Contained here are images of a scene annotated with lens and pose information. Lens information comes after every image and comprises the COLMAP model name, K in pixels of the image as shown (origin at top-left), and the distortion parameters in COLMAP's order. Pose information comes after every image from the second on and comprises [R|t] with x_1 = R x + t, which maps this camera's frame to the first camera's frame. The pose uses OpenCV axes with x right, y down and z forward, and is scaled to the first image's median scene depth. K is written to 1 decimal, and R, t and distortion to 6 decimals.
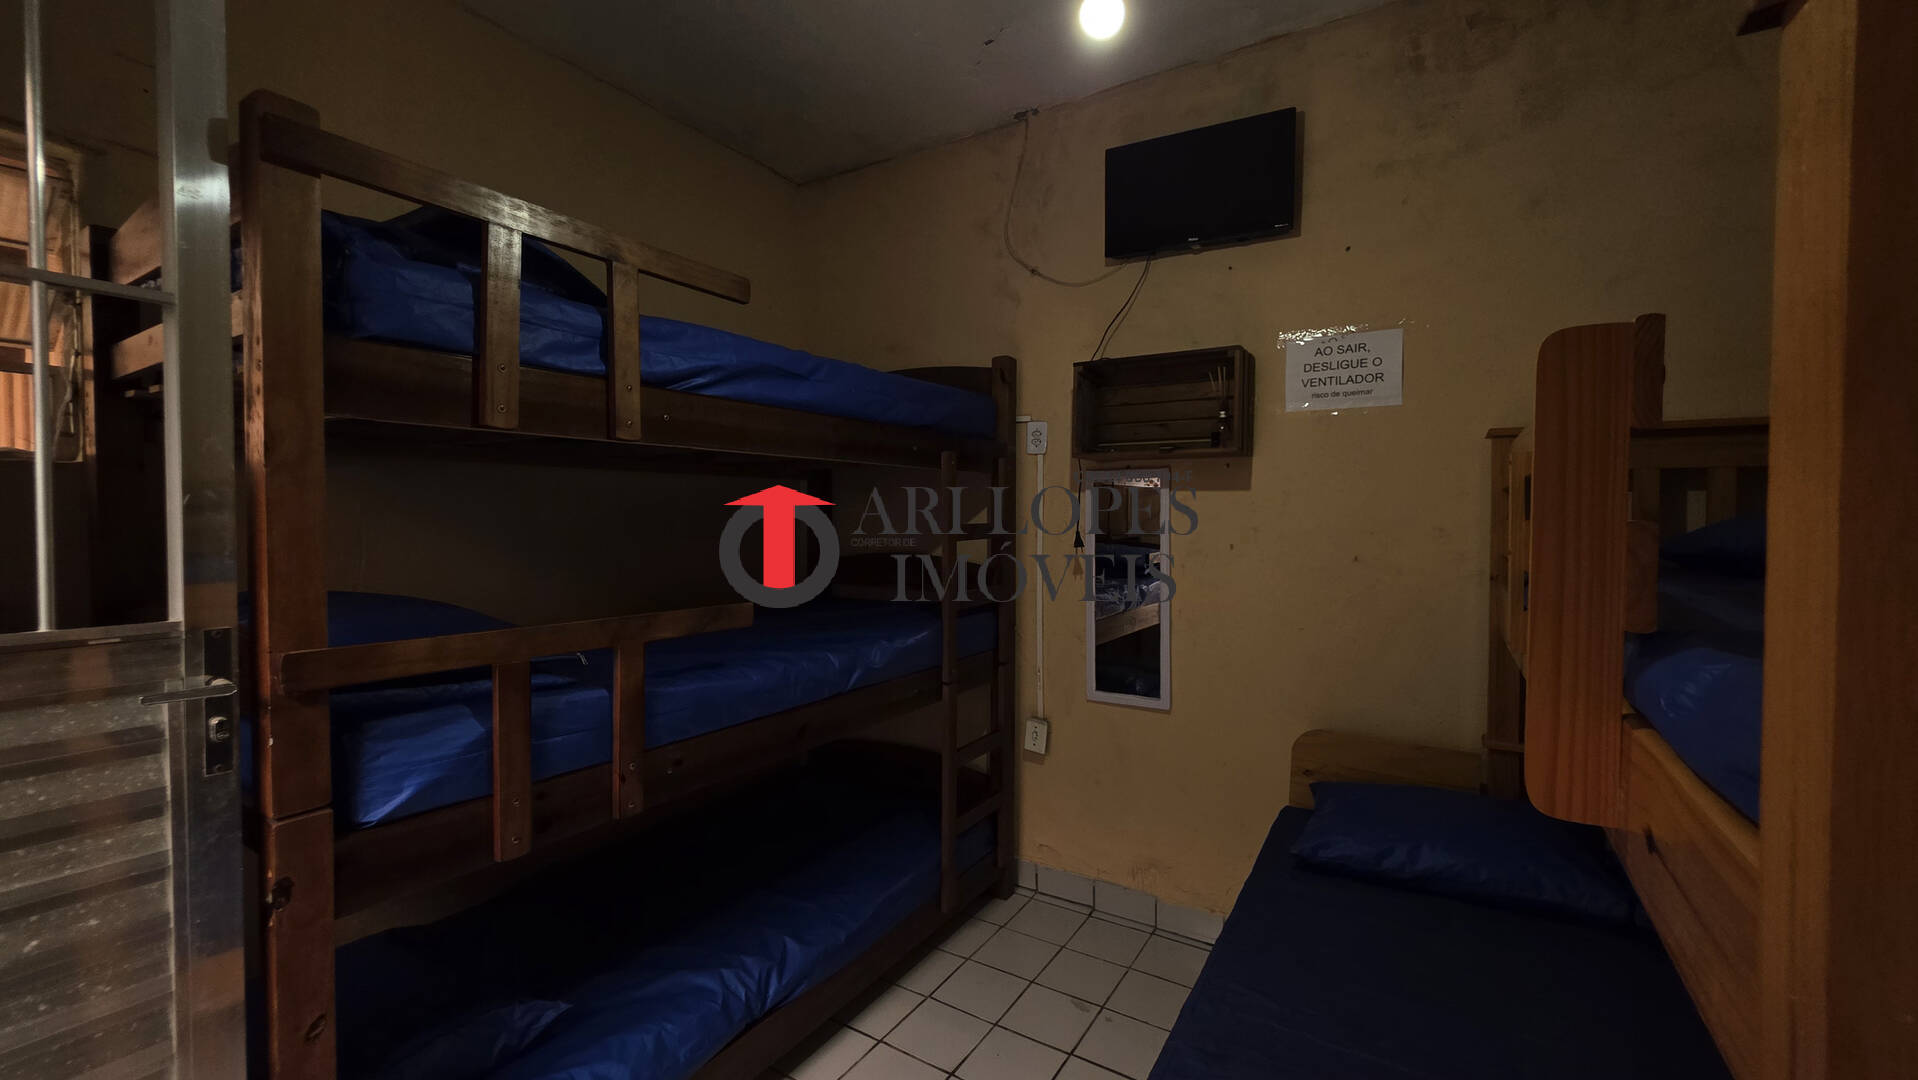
lens RADIAL K [[767.4, 0, 958.5], [0, 767.4, 531.5], [0, 0, 1]] dist [0.002201, -0.000306]
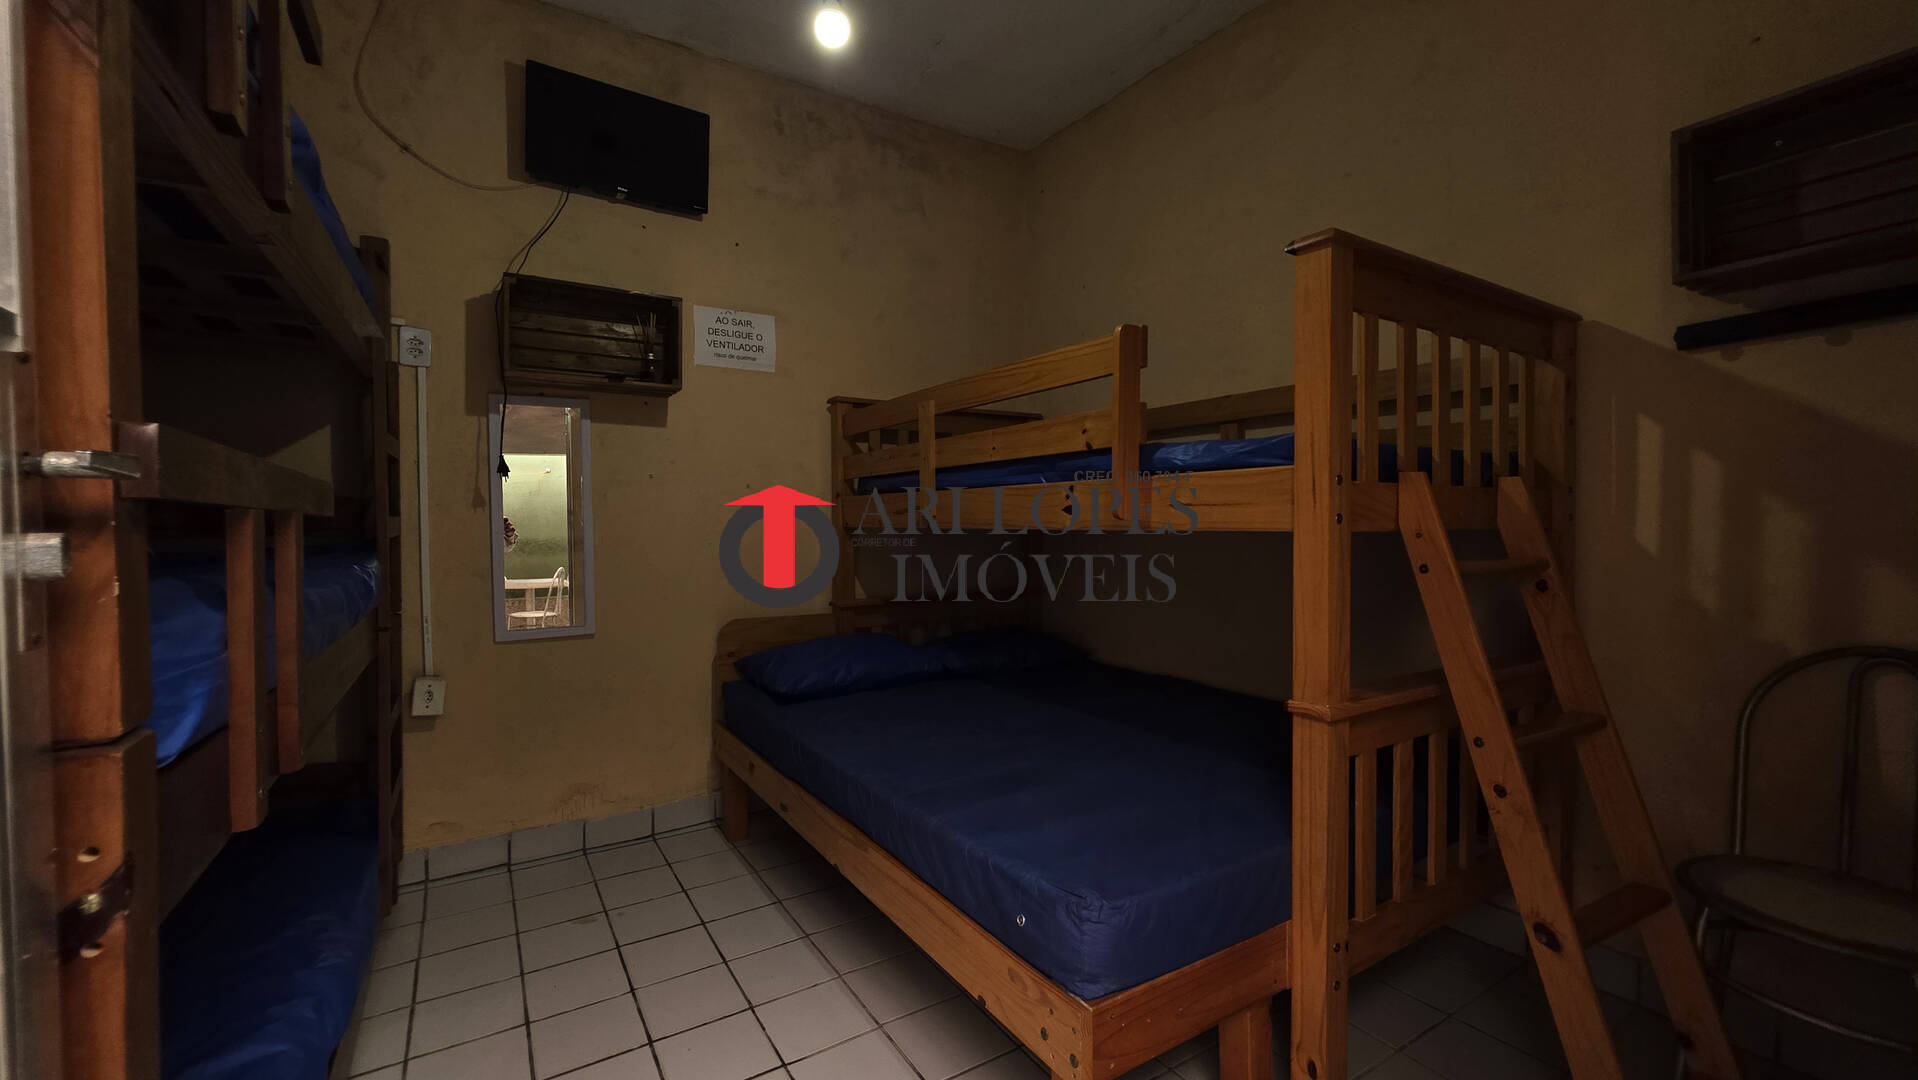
lens RADIAL K [[767.4, 0, 955.9], [0, 767.4, 534.1], [0, 0, 1]] dist [0.002201, -0.000306]
pose [[0.437410, -0.021174, 0.899013, -0.581190], [0.024706, 0.999628, 0.011523, 0.128827], [-0.898923, 0.017171, 0.437771, 0.136190]]
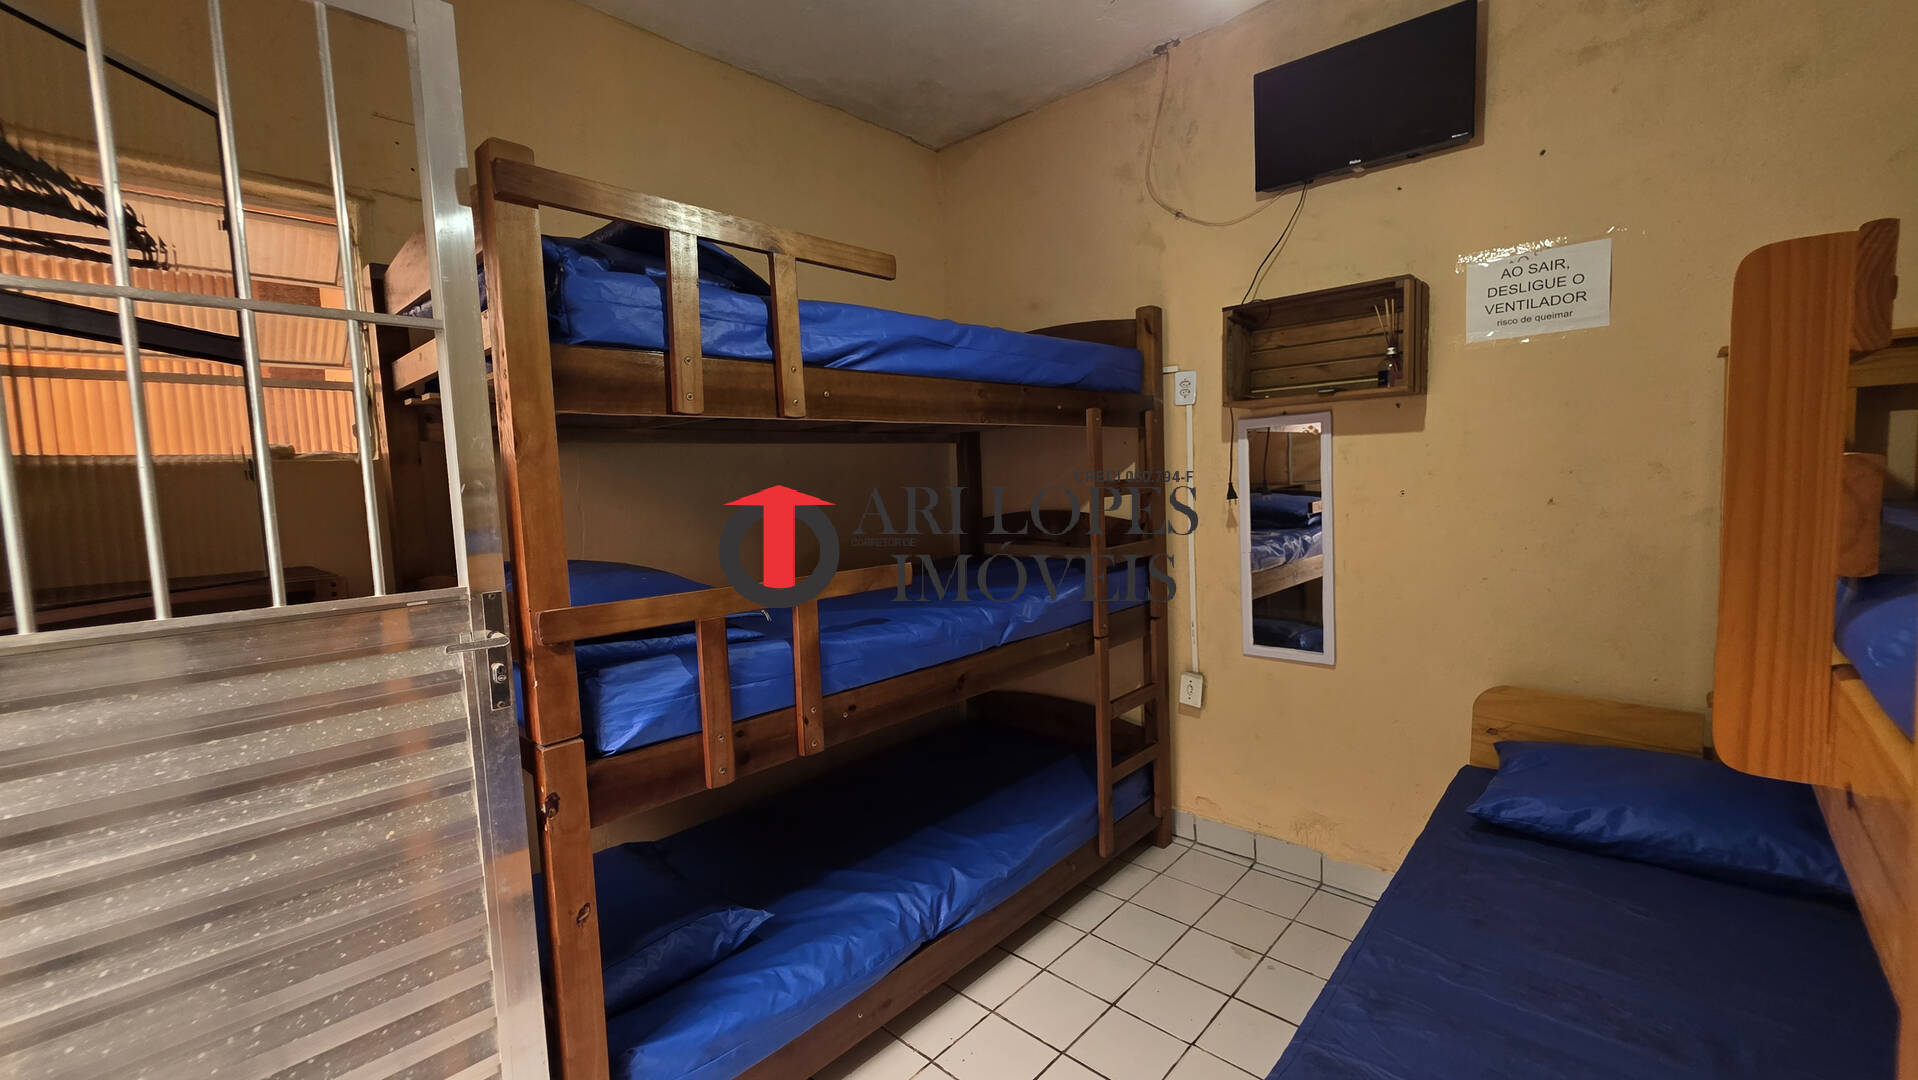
lens RADIAL K [[767.4, 0, 962.2], [0, 767.4, 534.4], [0, 0, 1]] dist [0.002201, -0.000306]
pose [[0.981421, -0.027151, -0.189935, 0.005795], [0.038477, 0.997678, 0.056199, -0.003405], [0.187968, -0.062463, 0.980187, -0.030088]]
